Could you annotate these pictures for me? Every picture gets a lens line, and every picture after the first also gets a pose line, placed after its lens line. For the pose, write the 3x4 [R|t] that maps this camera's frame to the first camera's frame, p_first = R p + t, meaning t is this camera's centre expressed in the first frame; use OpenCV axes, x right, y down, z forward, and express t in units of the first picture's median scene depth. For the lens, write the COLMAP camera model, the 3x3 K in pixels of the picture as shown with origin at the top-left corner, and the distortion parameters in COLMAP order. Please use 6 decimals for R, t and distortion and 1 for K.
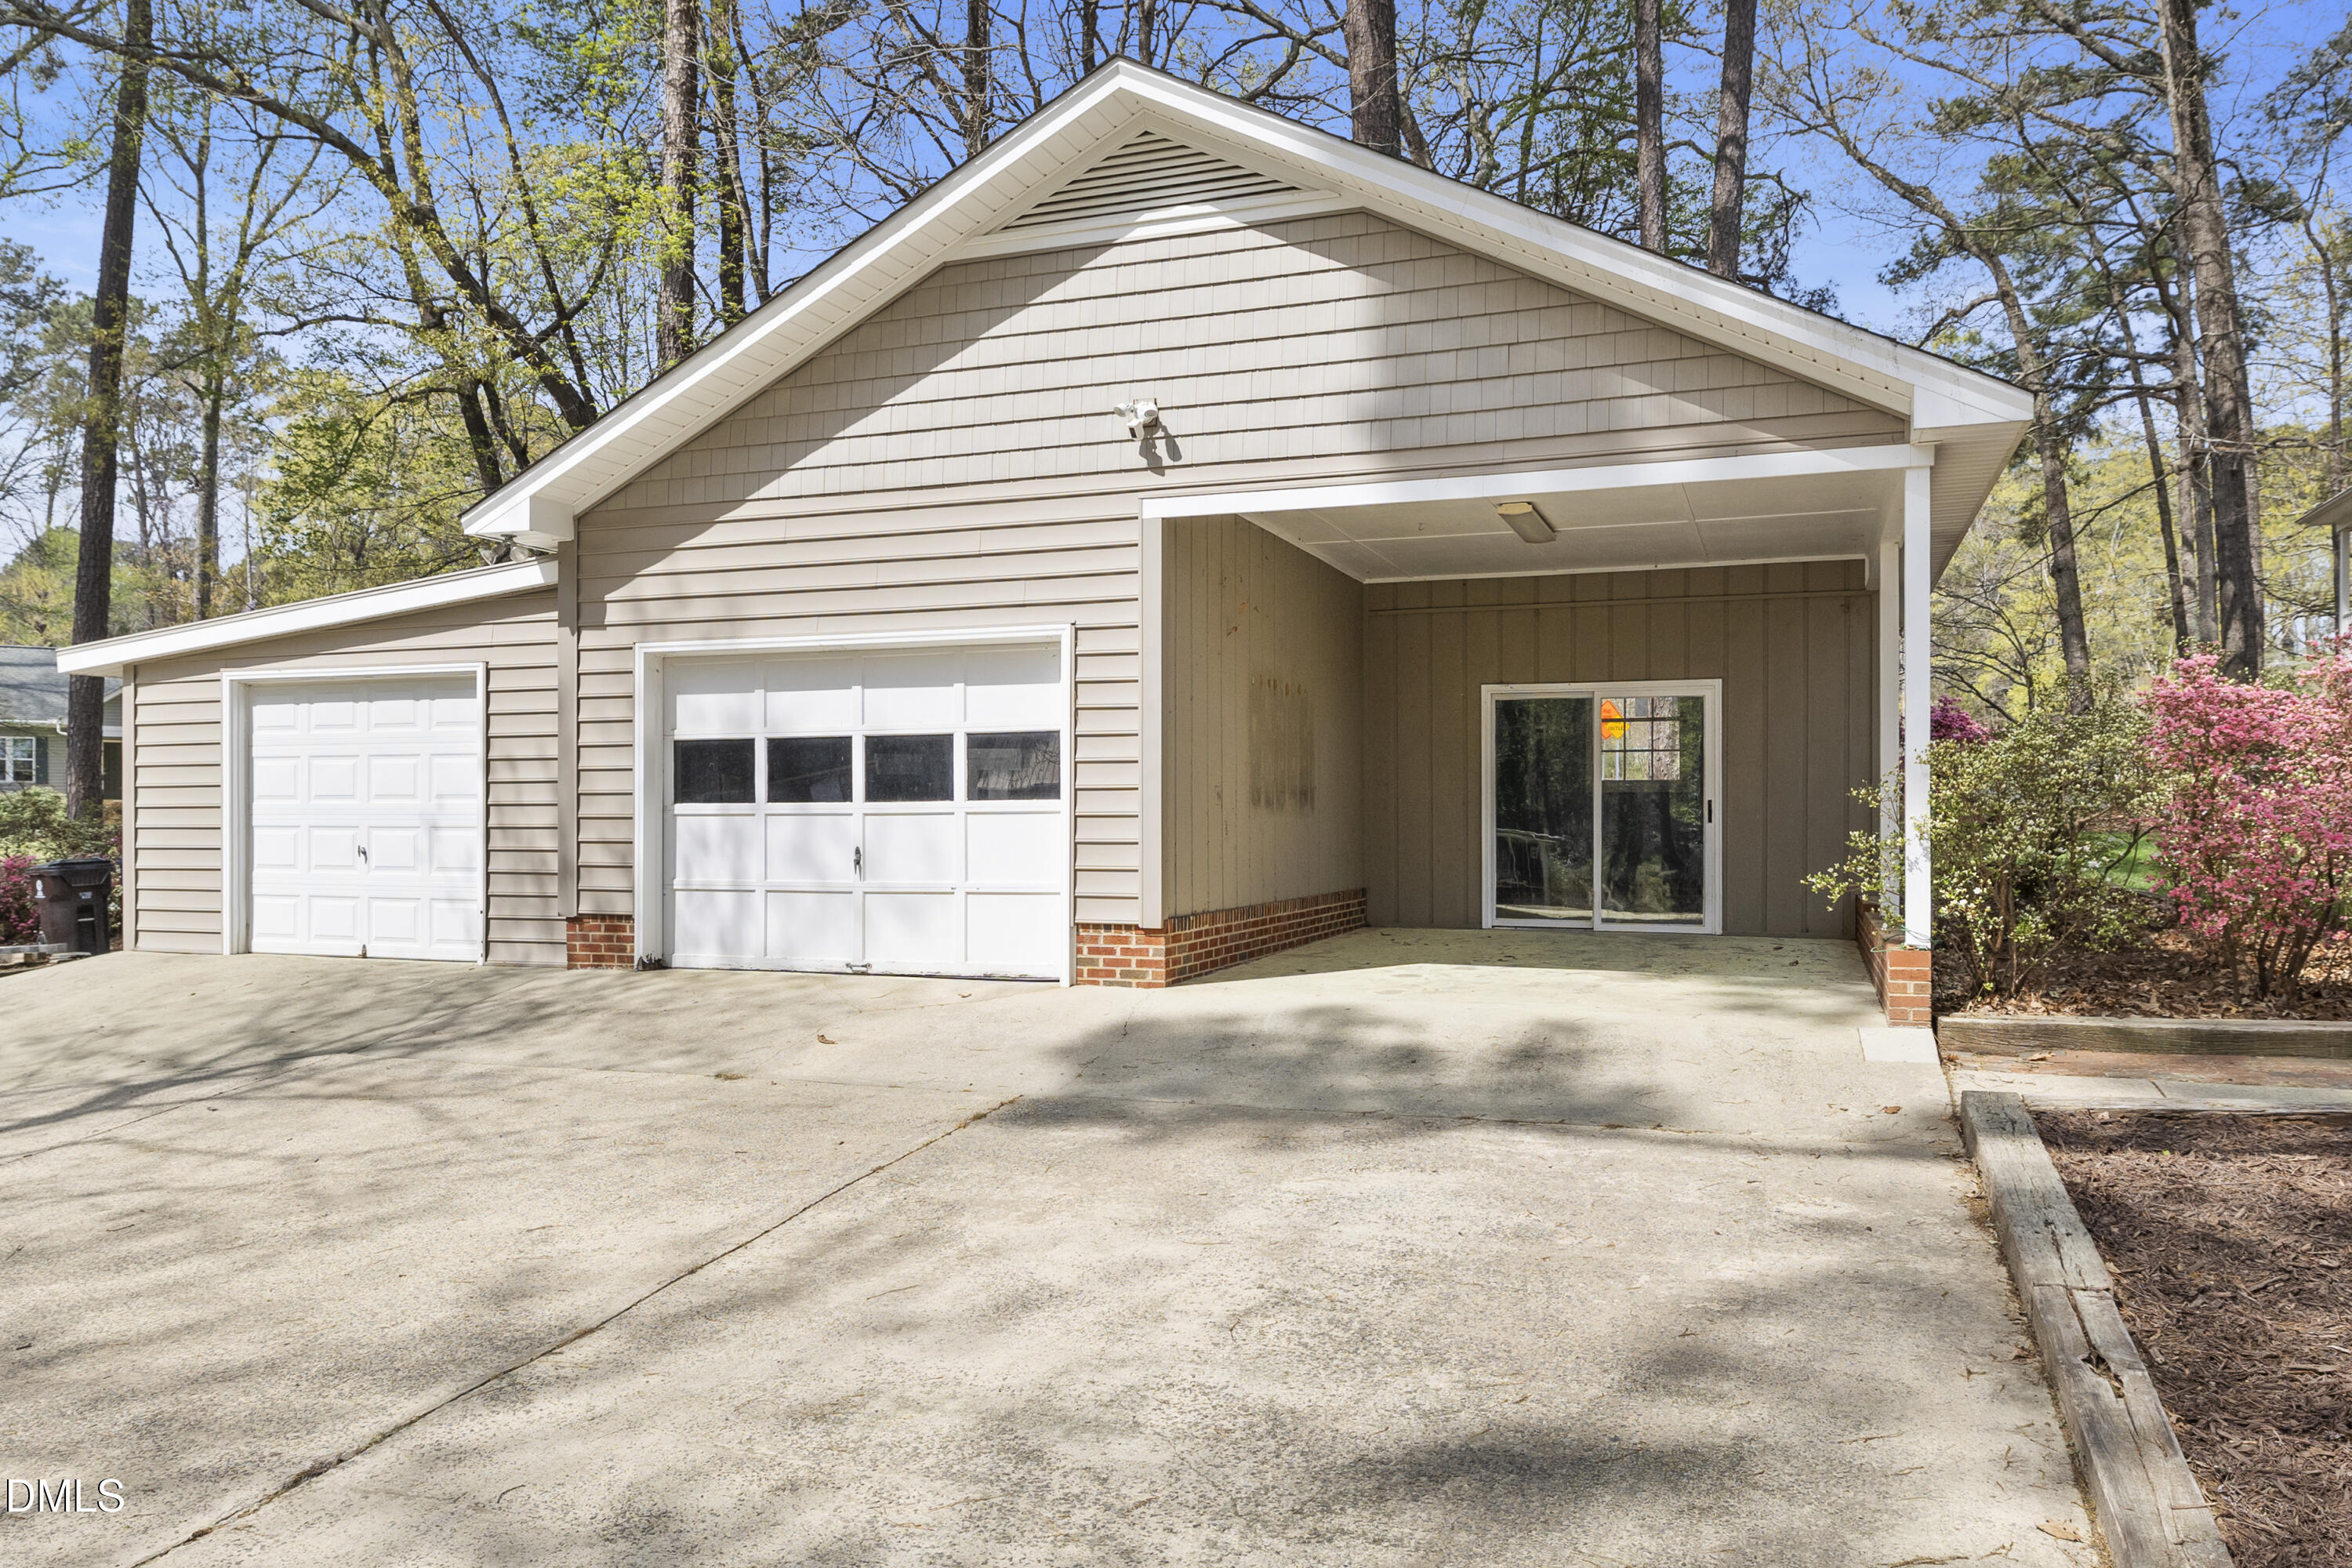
lens RADIAL K [[1690.1, 0, 1176.0], [0, 1690.1, 807.5], [0, 0, 1]] dist [0.042002, -0.095380]
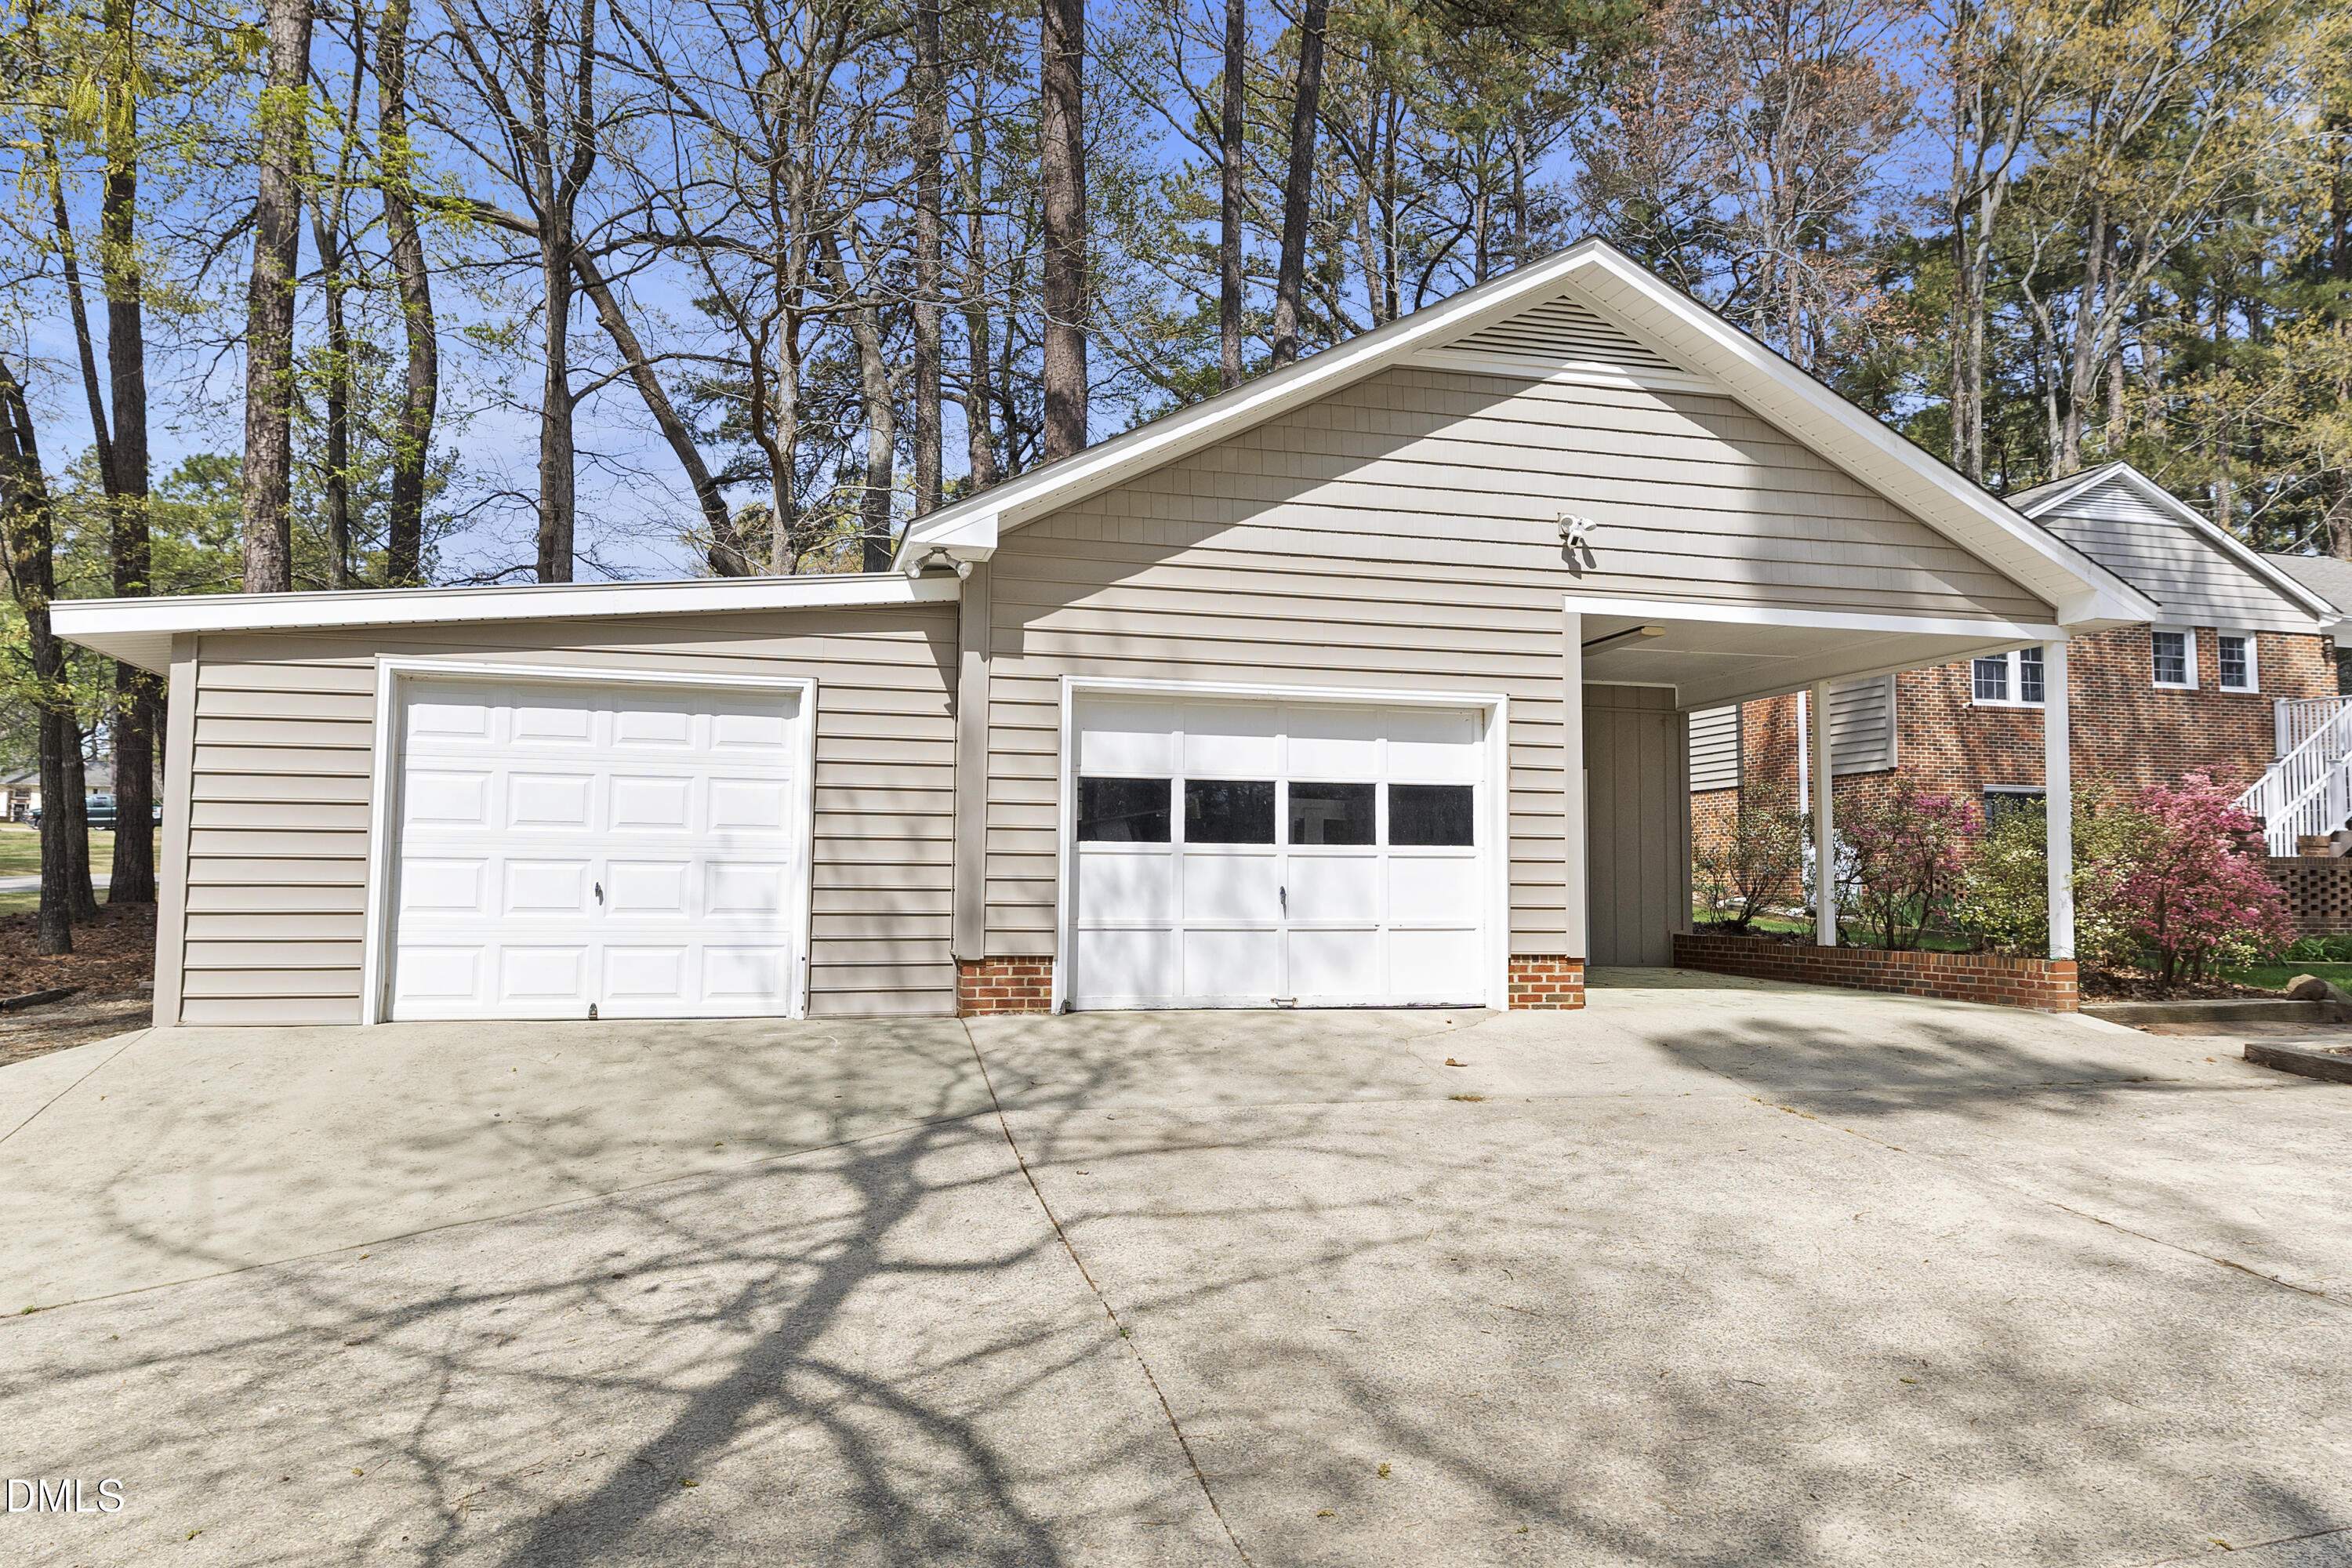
lens RADIAL K [[1586.1, 0, 1173.7], [0, 1586.1, 762.6], [0, 0, 1]] dist [0.070618, -0.091182]
pose [[0.816902, 0.054402, 0.574205, -0.823315], [-0.014739, 0.997186, -0.073509, 0.020136], [-0.576588, 0.051587, 0.815405, 0.232406]]
